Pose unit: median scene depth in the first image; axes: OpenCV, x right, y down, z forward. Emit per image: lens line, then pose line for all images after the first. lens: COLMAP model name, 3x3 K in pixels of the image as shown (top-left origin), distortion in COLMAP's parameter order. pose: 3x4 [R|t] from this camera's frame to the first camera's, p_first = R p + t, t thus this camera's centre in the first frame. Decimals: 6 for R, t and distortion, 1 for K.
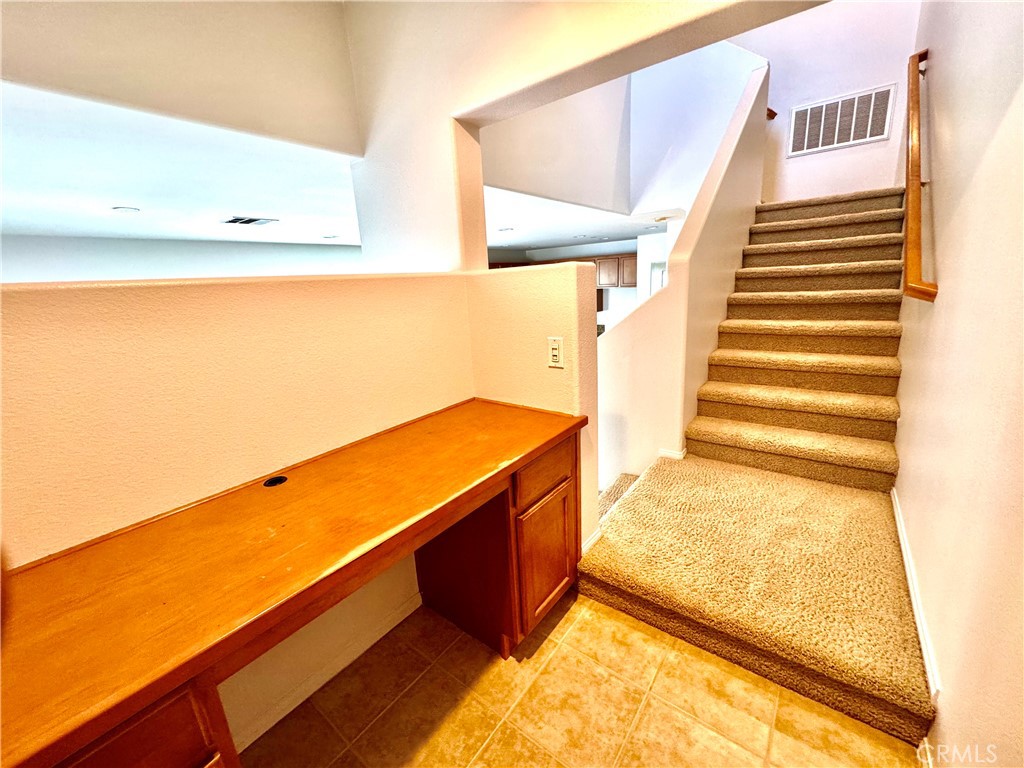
lens RADIAL K [[410.9, 0, 513.9], [0, 410.9, 382.3], [0, 0, 1]] dist [-0.002483, 0.000536]
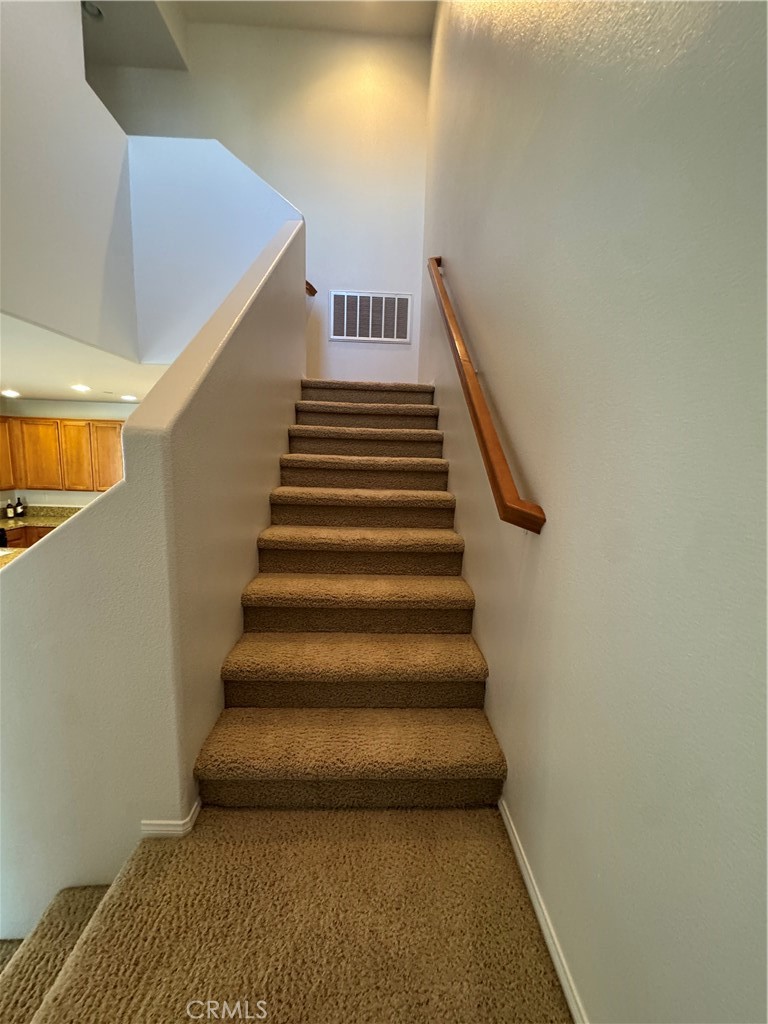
lens RADIAL K [[410.9, 0, 381.2], [0, 410.9, 514.3], [0, 0, 1]] dist [-0.002483, 0.000536]
pose [[0.774090, -0.015412, 0.632888, 0.218343], [0.080138, 0.994047, -0.073811, -0.102866], [-0.627983, 0.107855, 0.770717, 0.340415]]
